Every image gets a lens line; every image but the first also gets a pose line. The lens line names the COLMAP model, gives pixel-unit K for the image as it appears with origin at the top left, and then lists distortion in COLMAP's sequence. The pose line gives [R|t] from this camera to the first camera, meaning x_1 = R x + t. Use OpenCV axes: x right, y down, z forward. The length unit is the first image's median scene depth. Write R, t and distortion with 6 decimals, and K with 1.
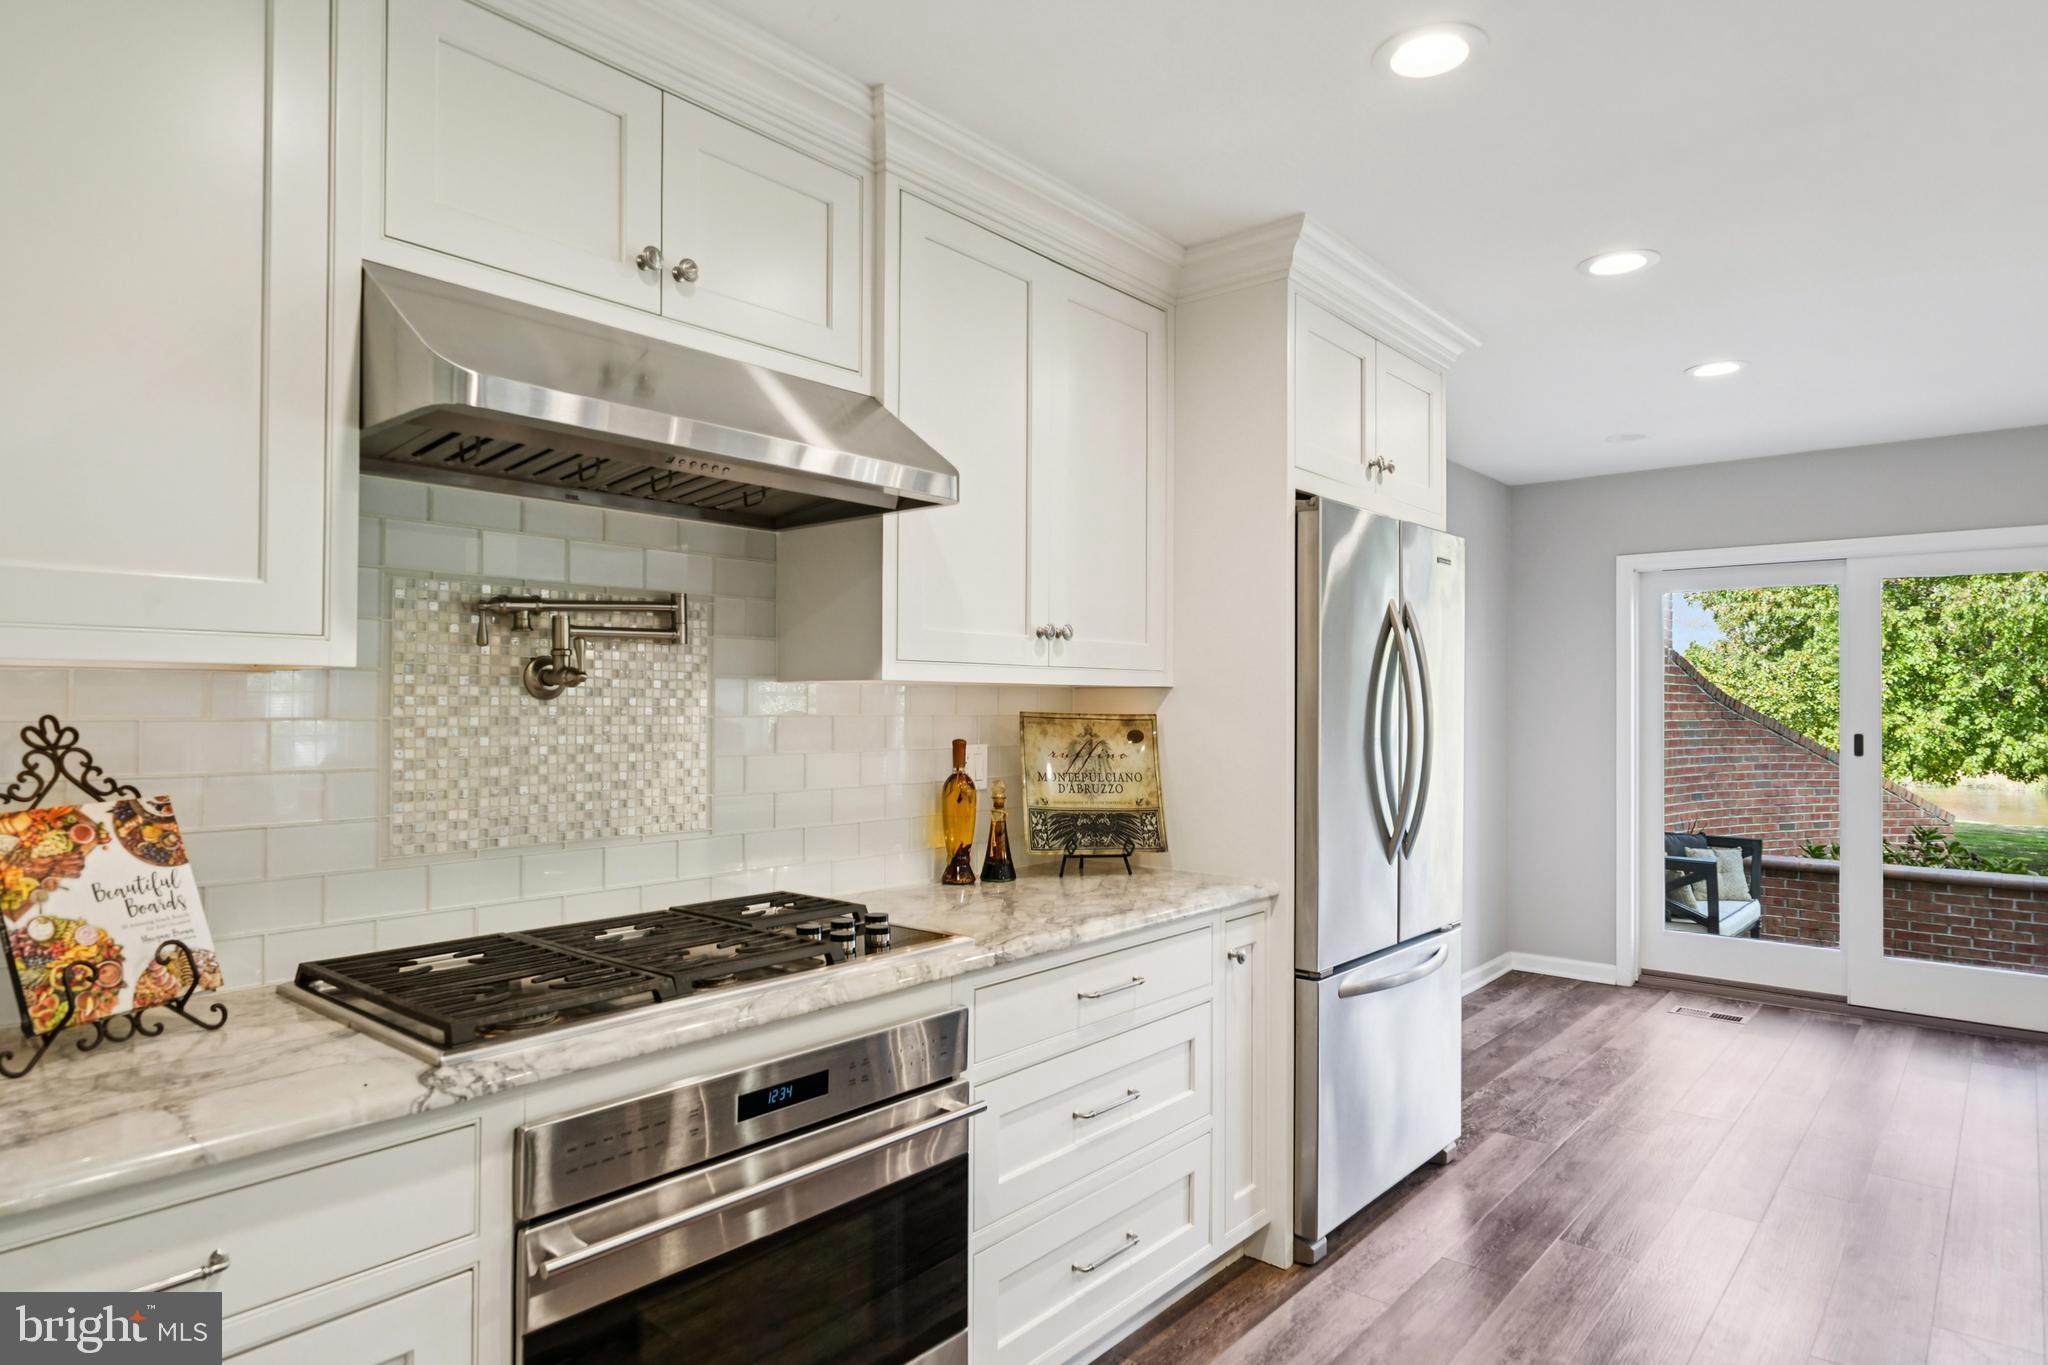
lens RADIAL K [[1167.9, 0, 1020.2], [0, 1167.9, 692.9], [0, 0, 1]] dist [-0.000891, 0.001576]
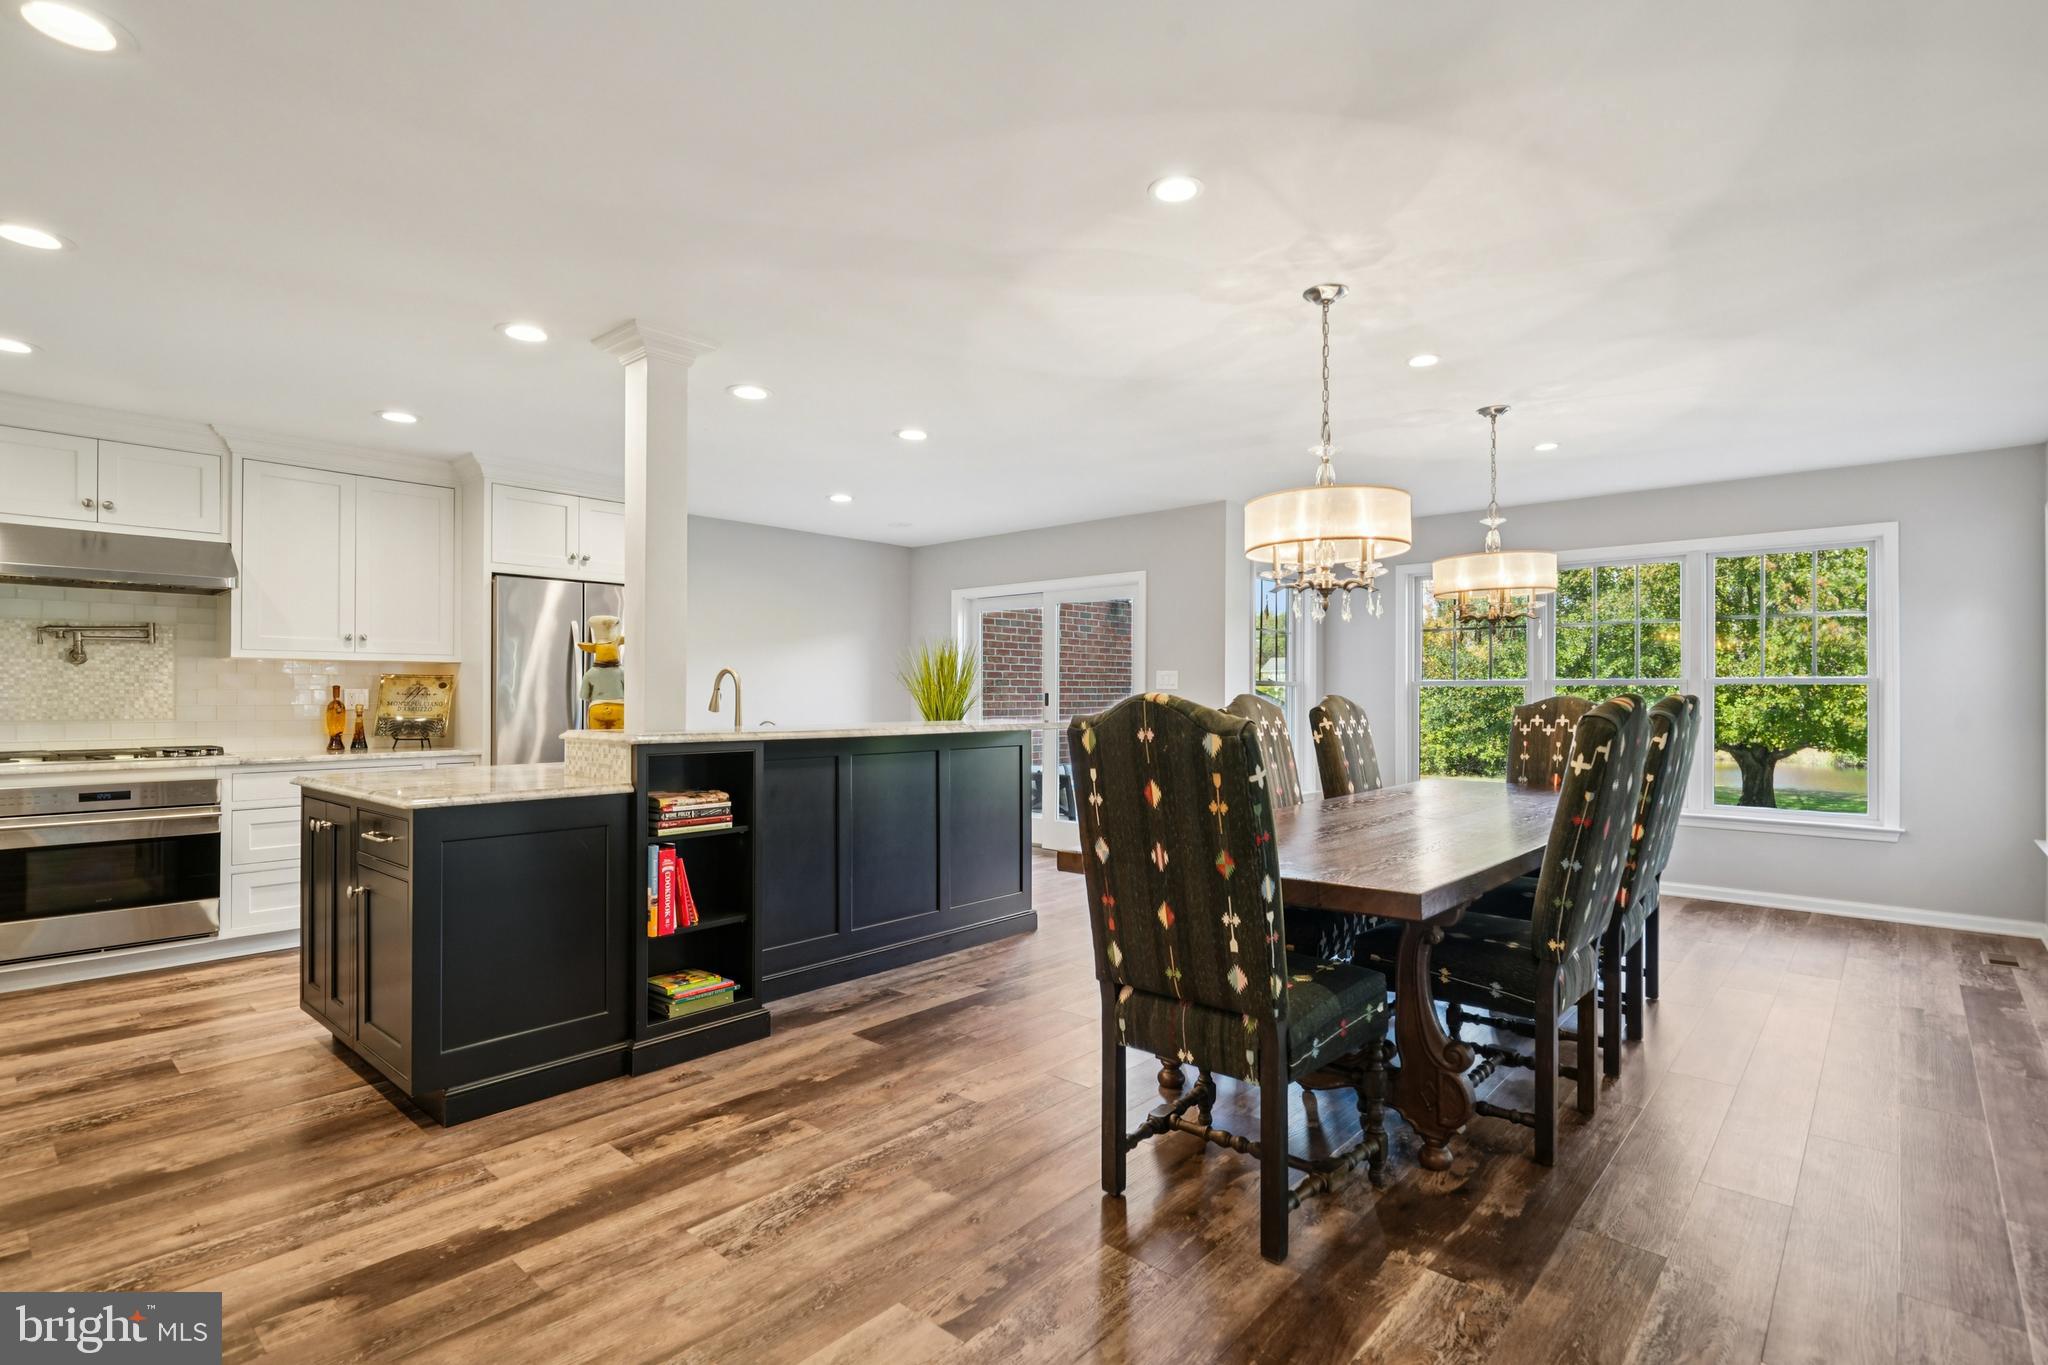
lens RADIAL K [[989.6, 0, 1024.5], [0, 989.6, 688.2], [0, 0, 1]] dist [0.000880, 0.000065]
pose [[0.999810, -0.003335, -0.019228, 1.221589], [0.003372, 0.999992, 0.001913, 0.042966], [0.019222, -0.001978, 0.999813, -0.817349]]
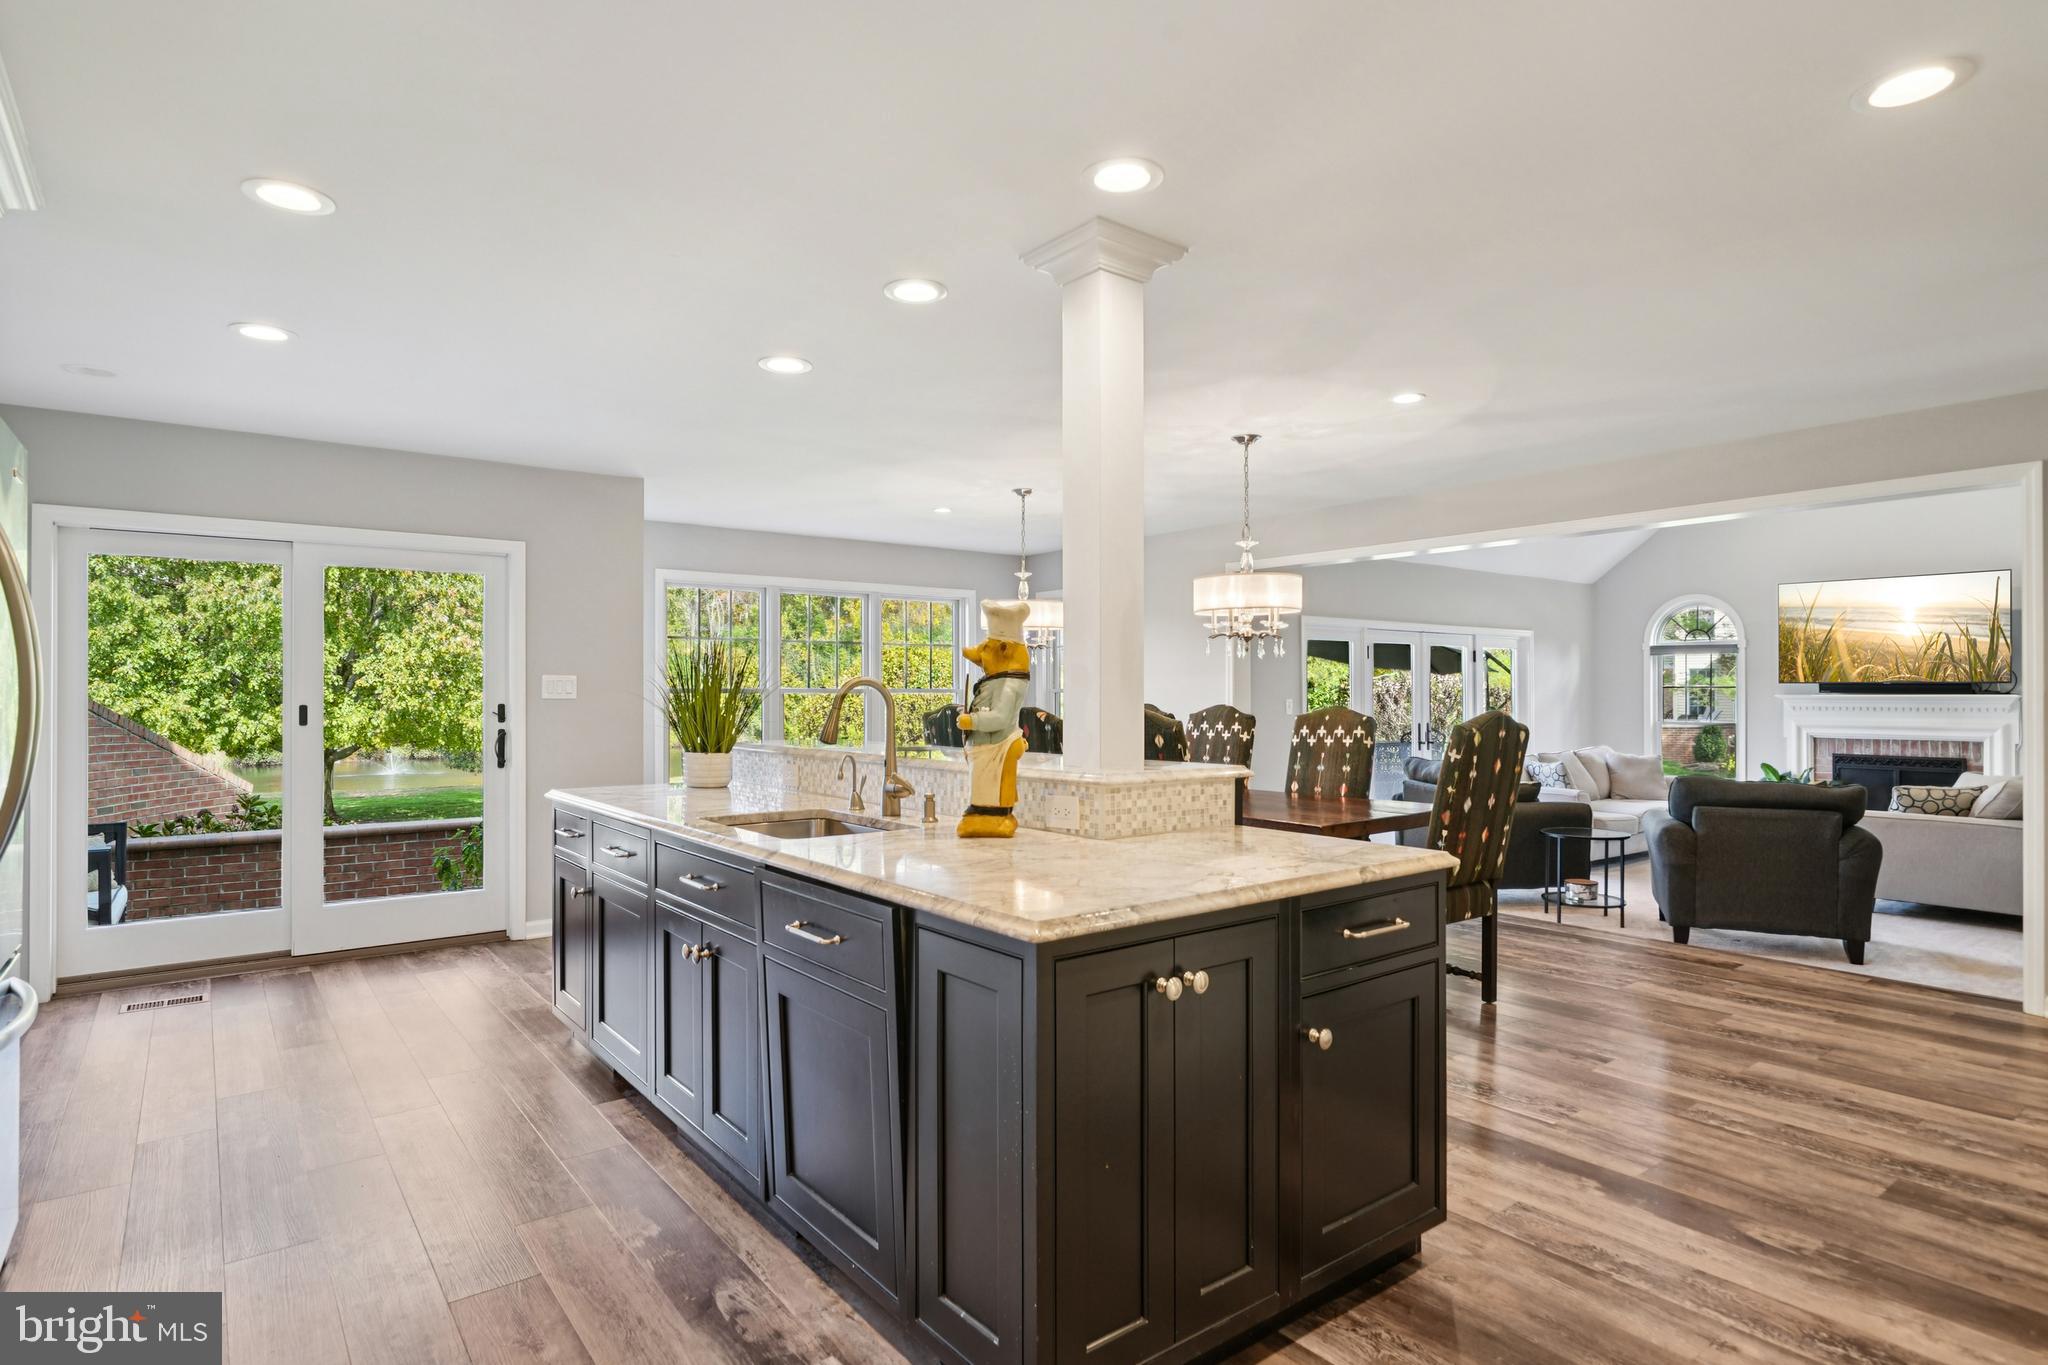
lens RADIAL K [[1082.2, 0, 1029.2], [0, 1082.2, 693.3], [0, 0, 1]] dist [-0.003530, 0.000629]
pose [[0.199801, -0.003634, 0.979830, -0.223440], [-0.007510, 0.999958, 0.005240, 0.023802], [-0.979808, -0.008405, 0.199766, 0.238387]]
